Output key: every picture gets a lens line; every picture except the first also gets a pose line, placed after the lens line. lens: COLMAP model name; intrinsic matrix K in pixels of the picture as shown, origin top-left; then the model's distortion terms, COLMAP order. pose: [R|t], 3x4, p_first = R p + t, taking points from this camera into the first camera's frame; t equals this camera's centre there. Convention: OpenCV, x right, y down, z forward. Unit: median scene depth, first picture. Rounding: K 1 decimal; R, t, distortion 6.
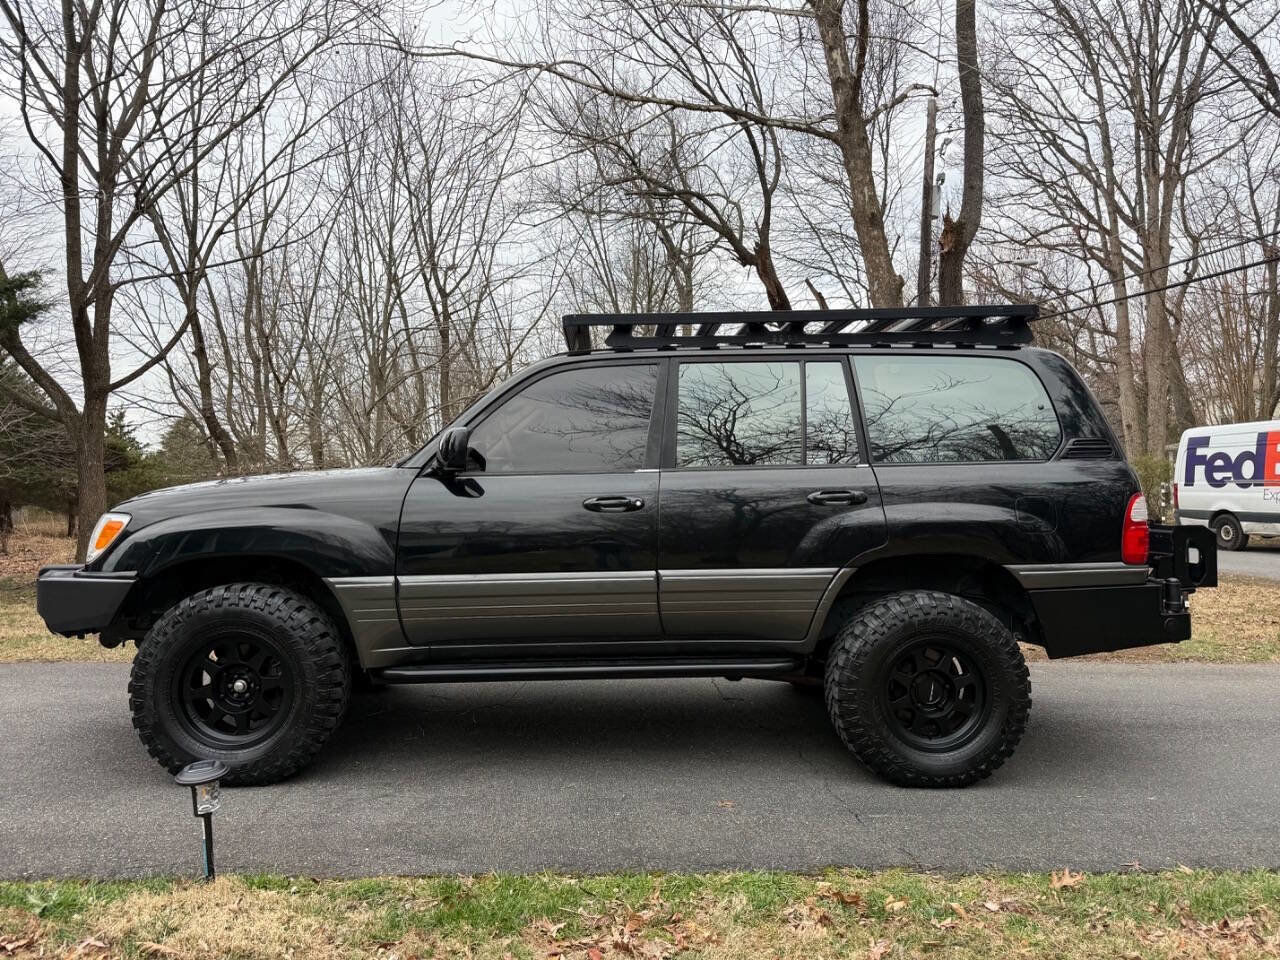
lens RADIAL K [[933.3, 0, 639.7], [0, 933.3, 477.1], [0, 0, 1]] dist [0.021358, -0.025867]
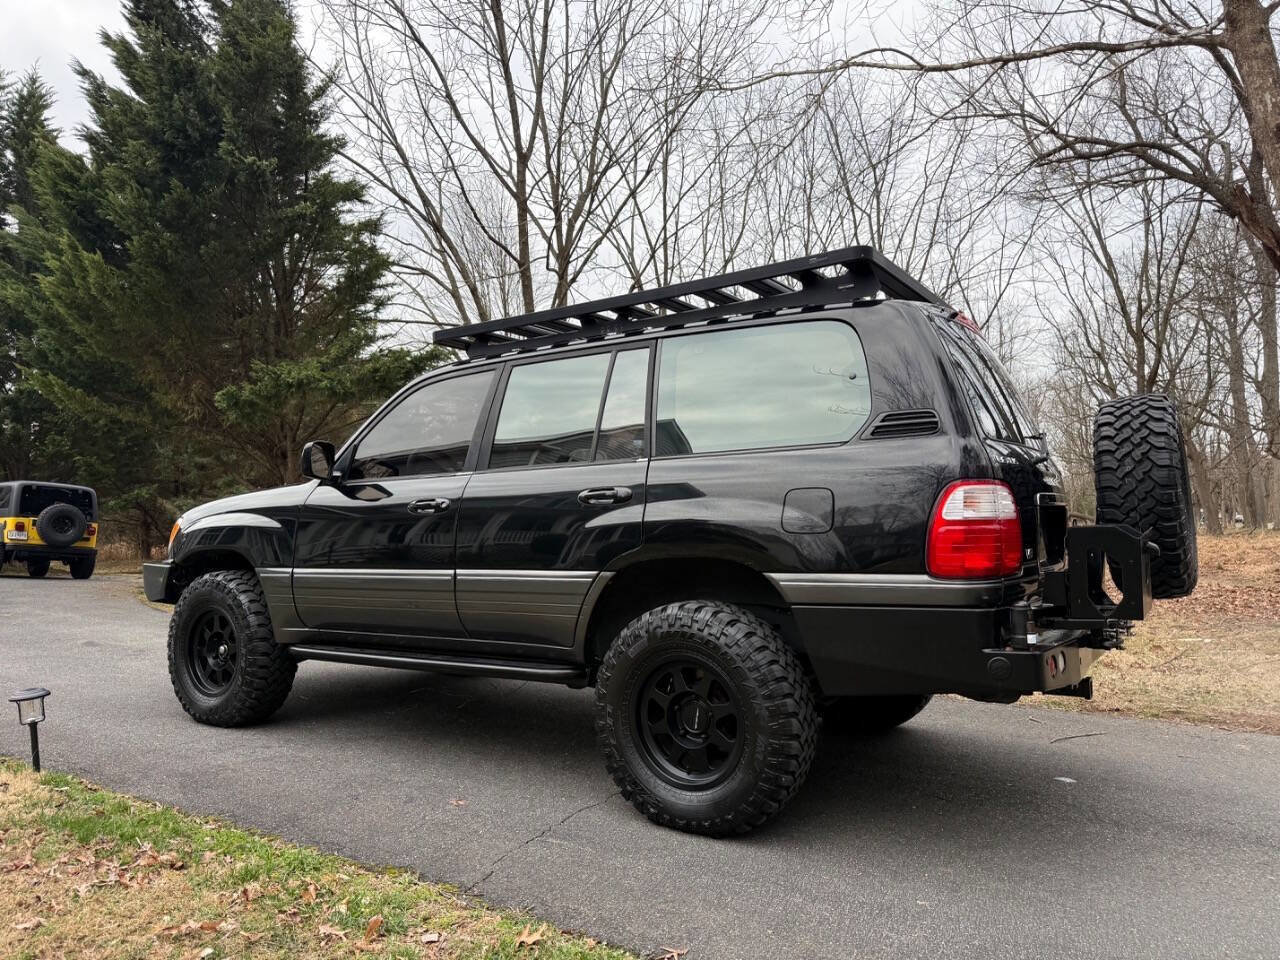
lens RADIAL K [[951.5, 0, 640.0], [0, 951.5, 480.0], [0, 0, 1]] dist [0.008311, 0.002774]
pose [[0.797432, -0.034354, -0.602430, 0.252817], [0.018915, 0.999310, -0.031949, 0.011622], [0.603112, 0.014083, 0.797532, 0.084273]]
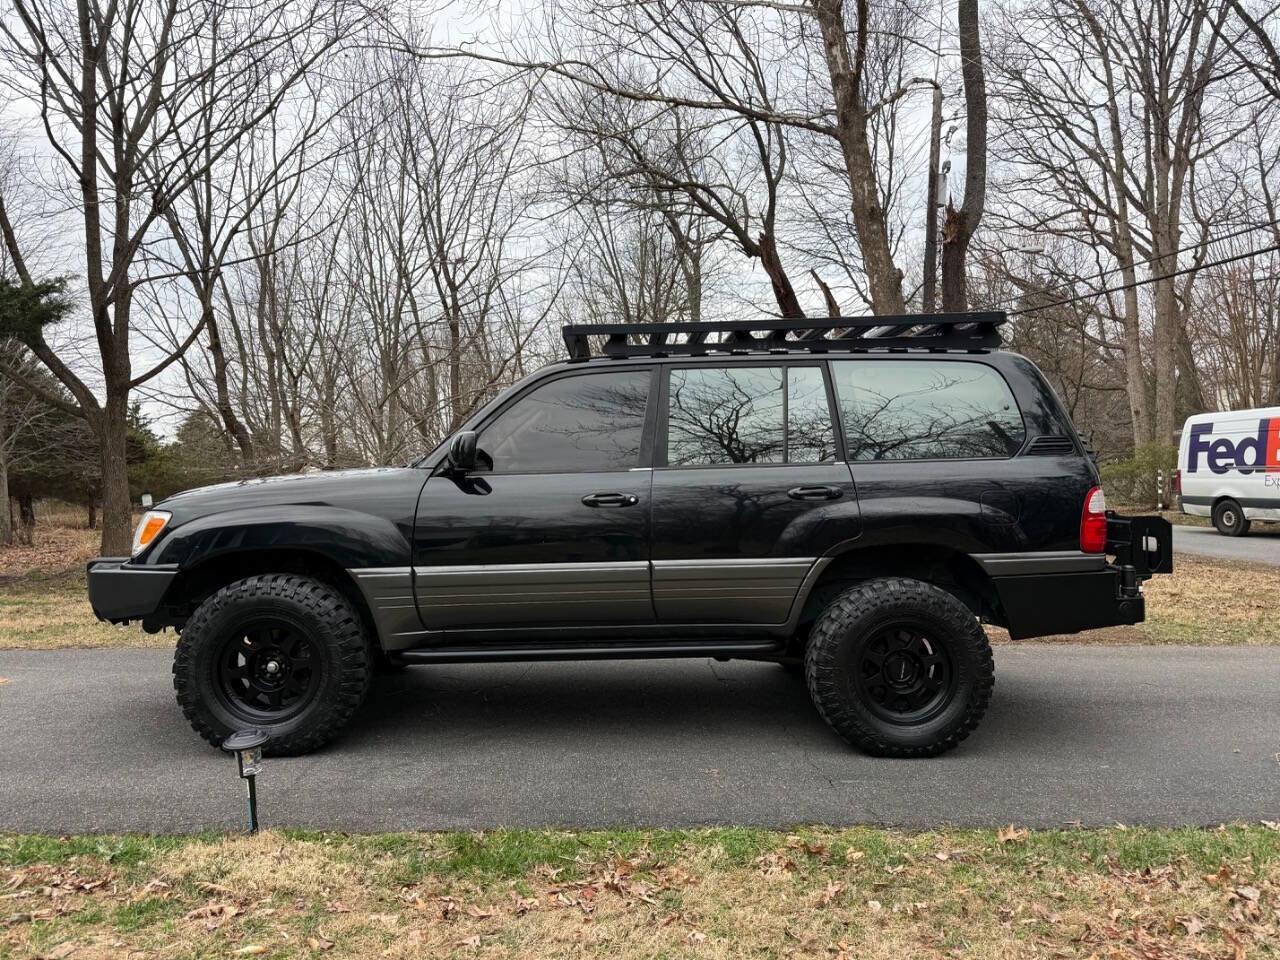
lens RADIAL K [[937.8, 0, 639.3], [0, 937.8, 484.7], [0, 0, 1]] dist [0.030948, -0.037605]
pose [[0.999894, -0.005838, -0.013340, 0.006542], [0.006131, 0.999740, 0.021971, -0.004040], [0.013208, -0.022050, 0.999670, -0.029965]]
